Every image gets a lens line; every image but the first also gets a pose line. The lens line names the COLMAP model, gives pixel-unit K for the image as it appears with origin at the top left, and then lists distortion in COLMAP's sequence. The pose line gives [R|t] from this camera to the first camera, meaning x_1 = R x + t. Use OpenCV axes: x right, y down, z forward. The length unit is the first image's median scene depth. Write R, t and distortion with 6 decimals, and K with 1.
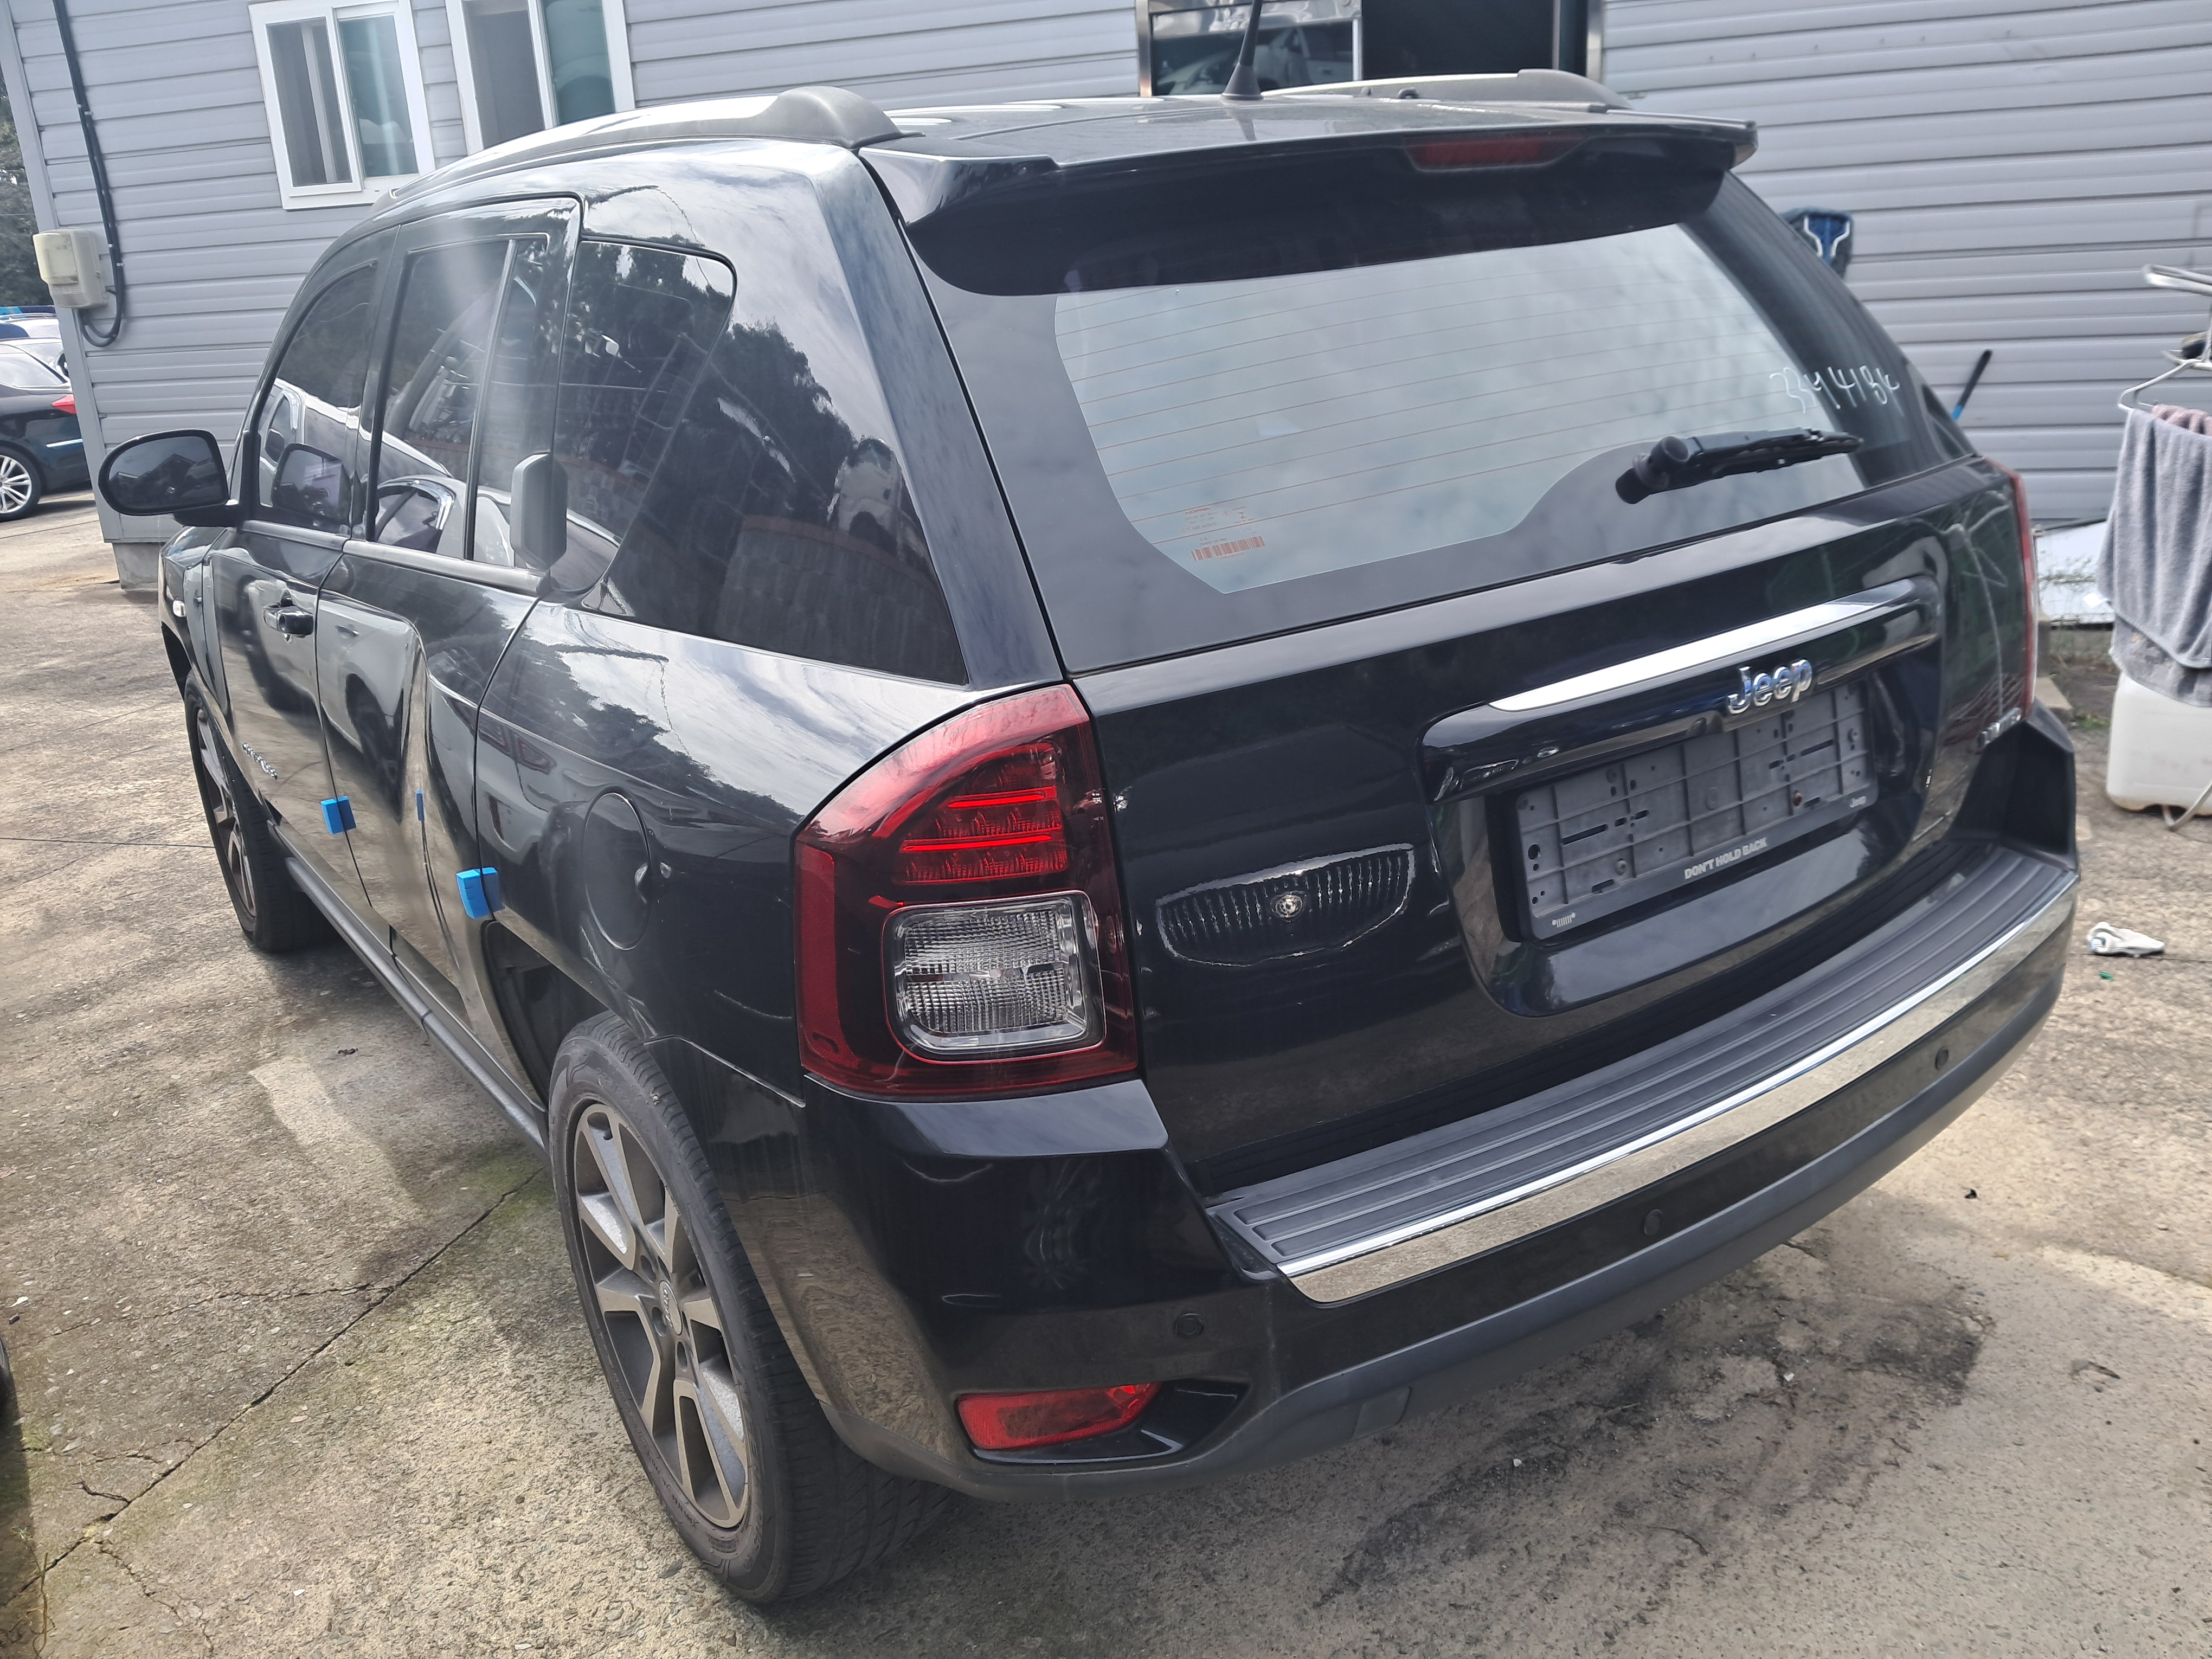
lens RADIAL K [[1779.0, 0, 1096.2], [0, 1779.0, 833.1], [0, 0, 1]] dist [0.005523, -0.006152]
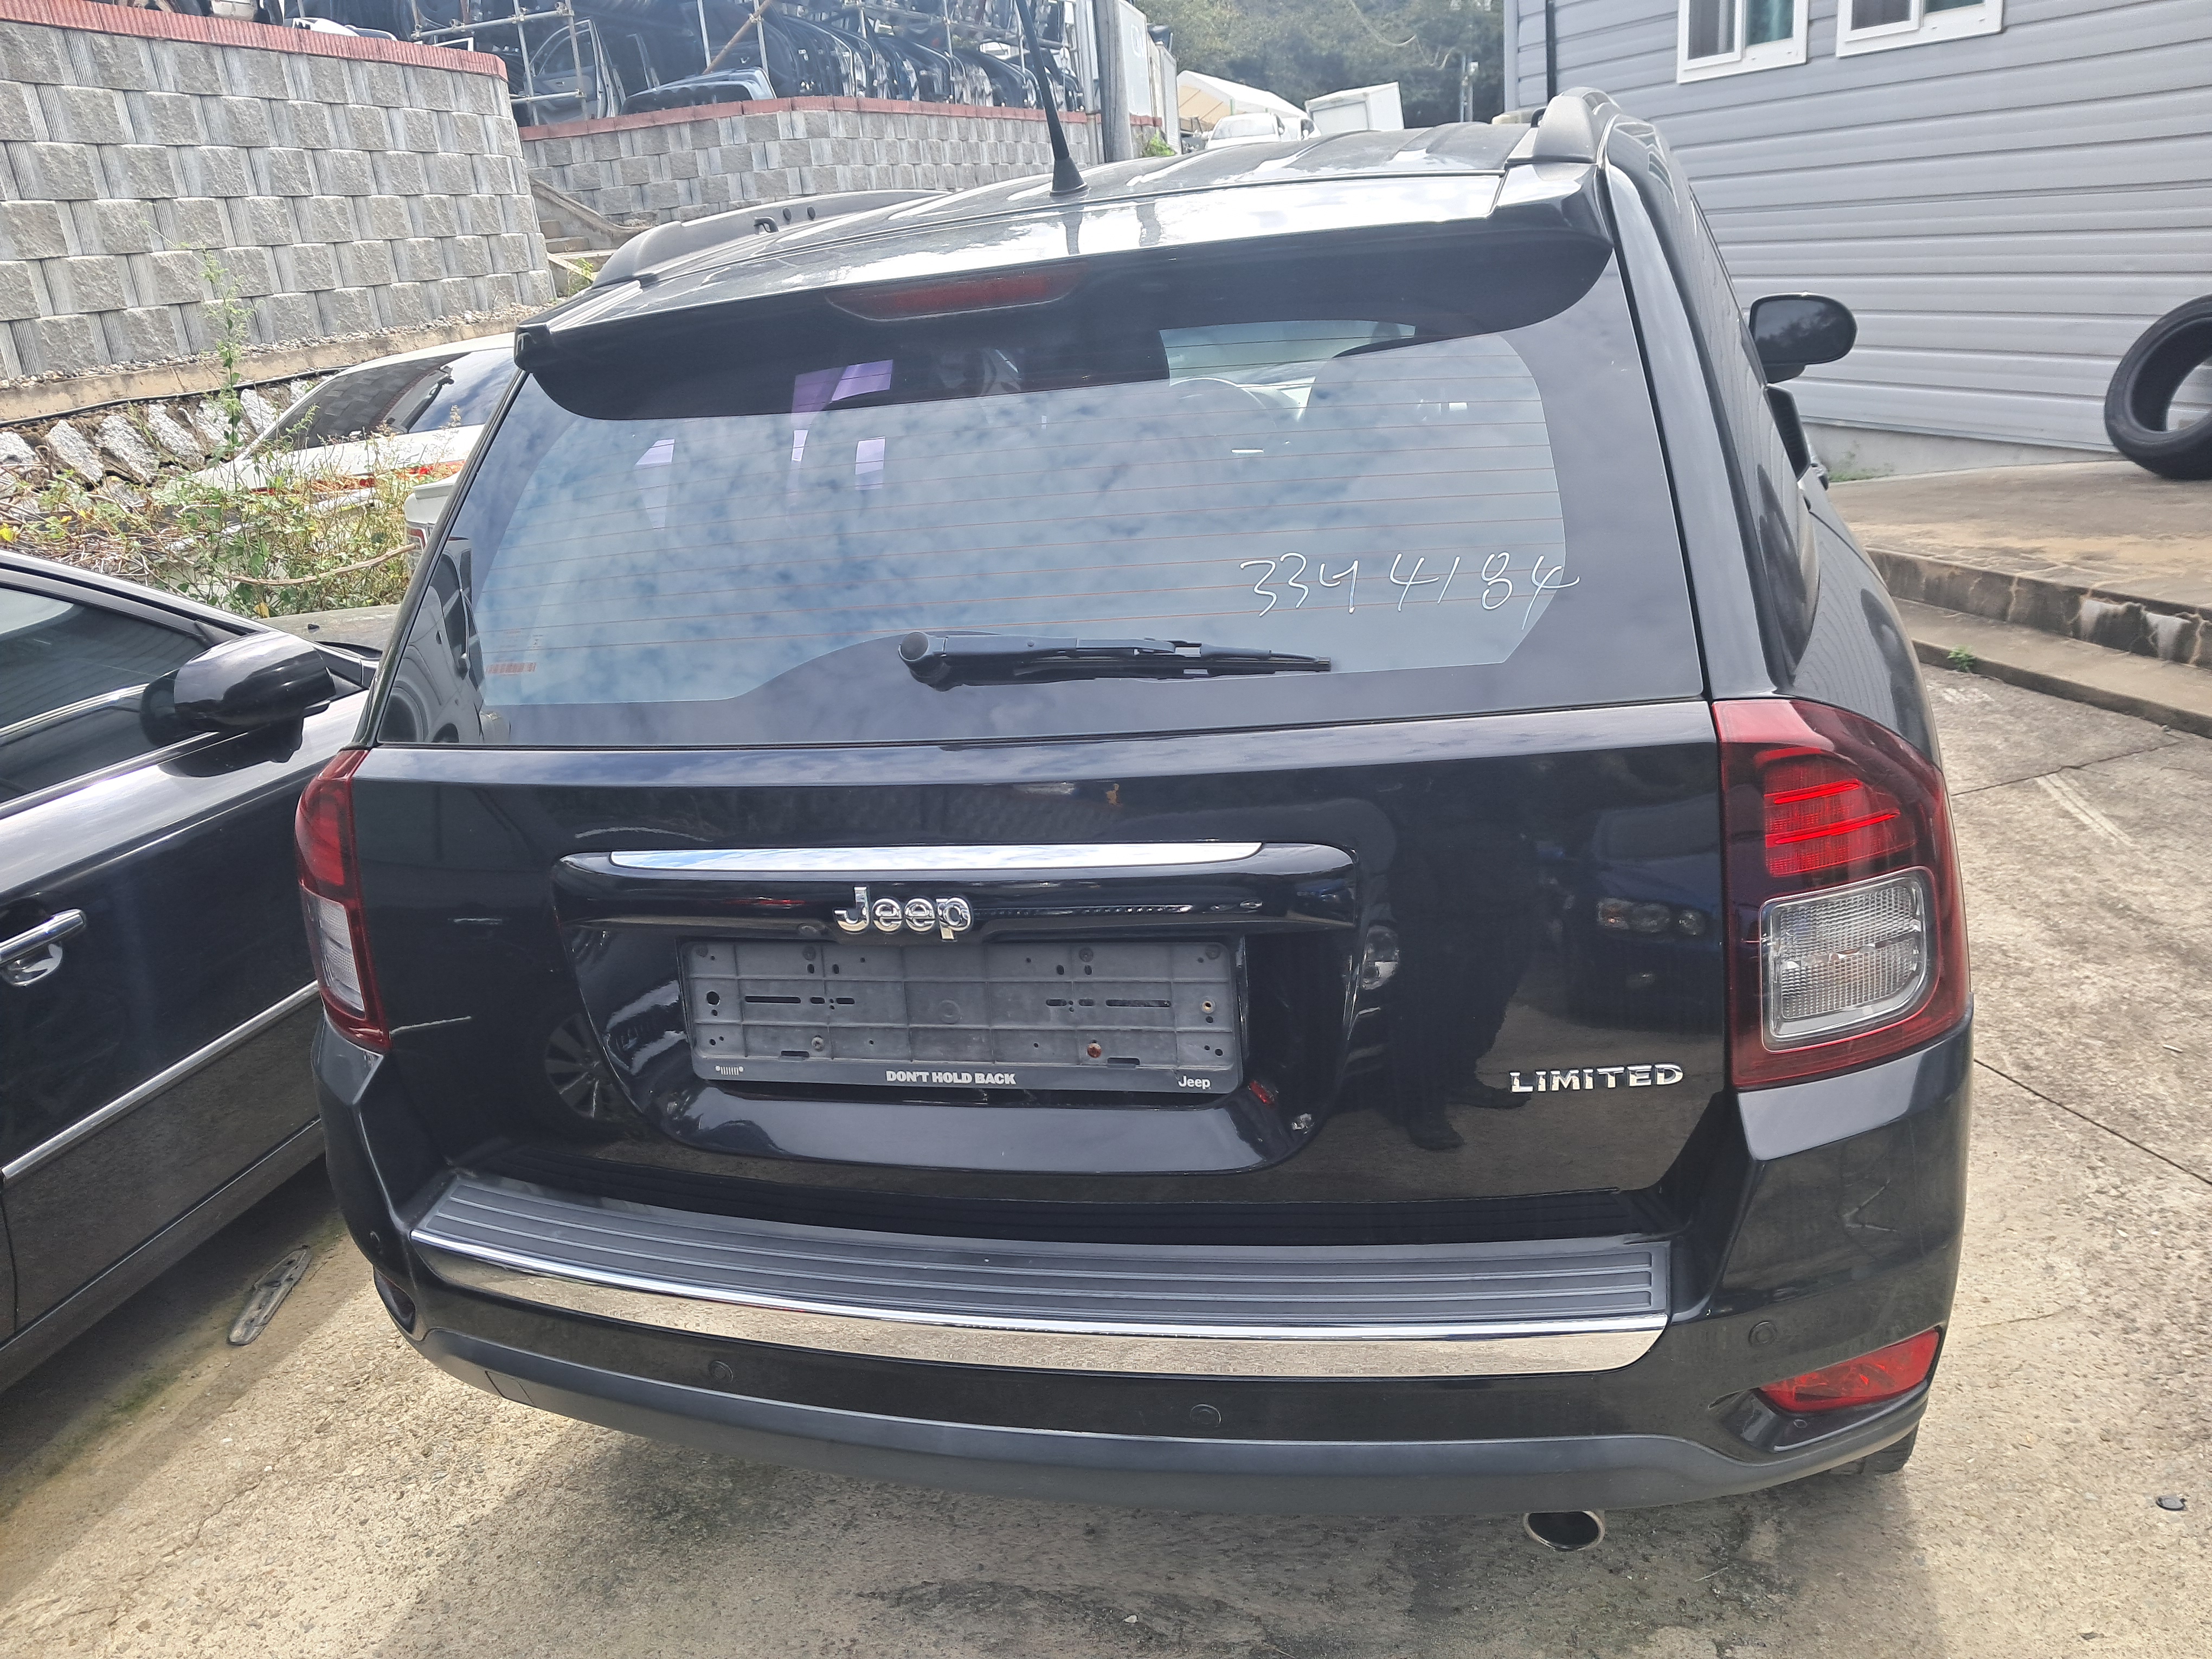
lens RADIAL K [[1779.0, 0, 1091.3], [0, 1779.0, 824.4], [0, 0, 1]] dist [0.005523, -0.006152]
pose [[0.619914, 0.251957, -0.743118, 1.097978], [-0.179993, 0.967453, 0.177867, -0.305467], [0.763747, 0.023494, 0.645088, 0.457920]]
